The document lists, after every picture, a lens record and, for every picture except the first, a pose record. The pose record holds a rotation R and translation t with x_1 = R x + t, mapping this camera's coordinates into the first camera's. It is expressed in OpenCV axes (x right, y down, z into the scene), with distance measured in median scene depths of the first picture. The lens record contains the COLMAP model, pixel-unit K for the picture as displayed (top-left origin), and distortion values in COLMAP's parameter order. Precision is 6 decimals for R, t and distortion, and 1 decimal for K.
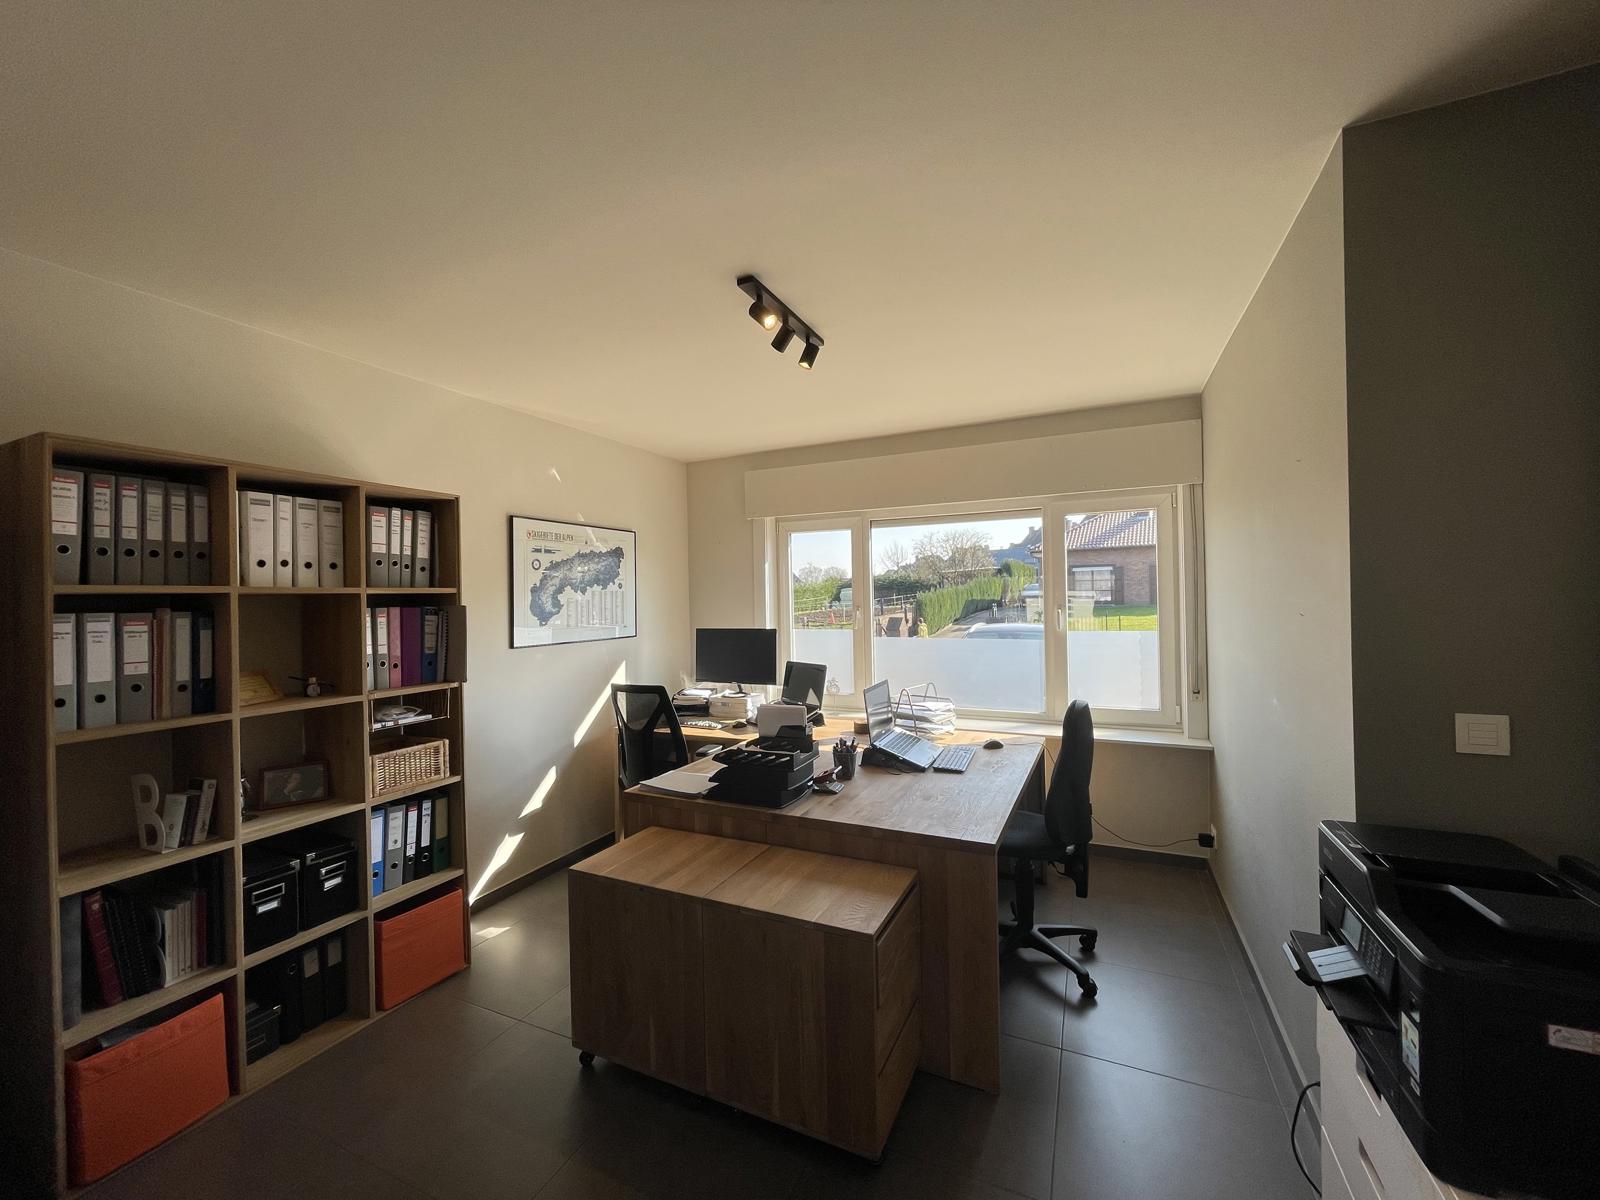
lens RADIAL K [[647.5, 0, 802.2], [0, 647.5, 599.2], [0, 0, 1]] dist [-0.001631, 0.000646]
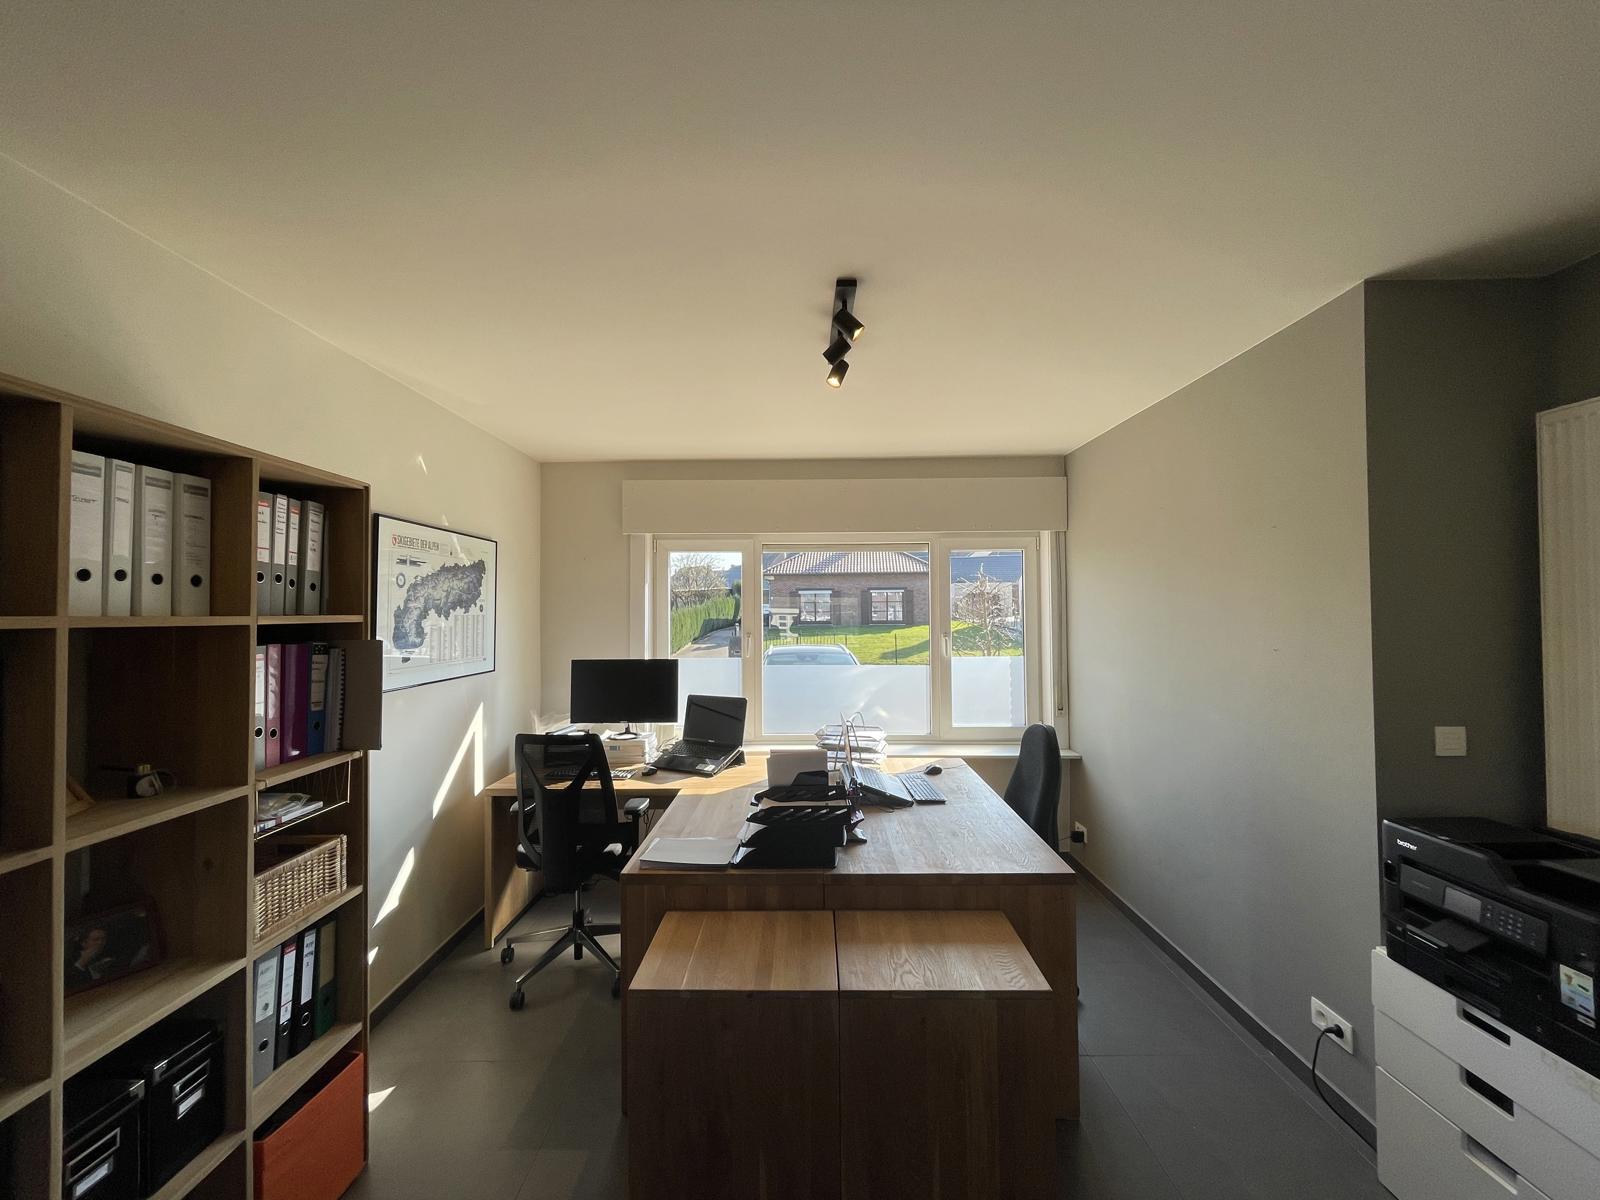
lens RADIAL K [[647.5, 0, 802.4], [0, 647.5, 599.6], [0, 0, 1]] dist [-0.001631, 0.000646]
pose [[0.909387, 0.021404, 0.415401, -0.407687], [-0.010045, 0.999514, -0.029512, -0.018853], [-0.415831, 0.022665, 0.909160, 0.172253]]
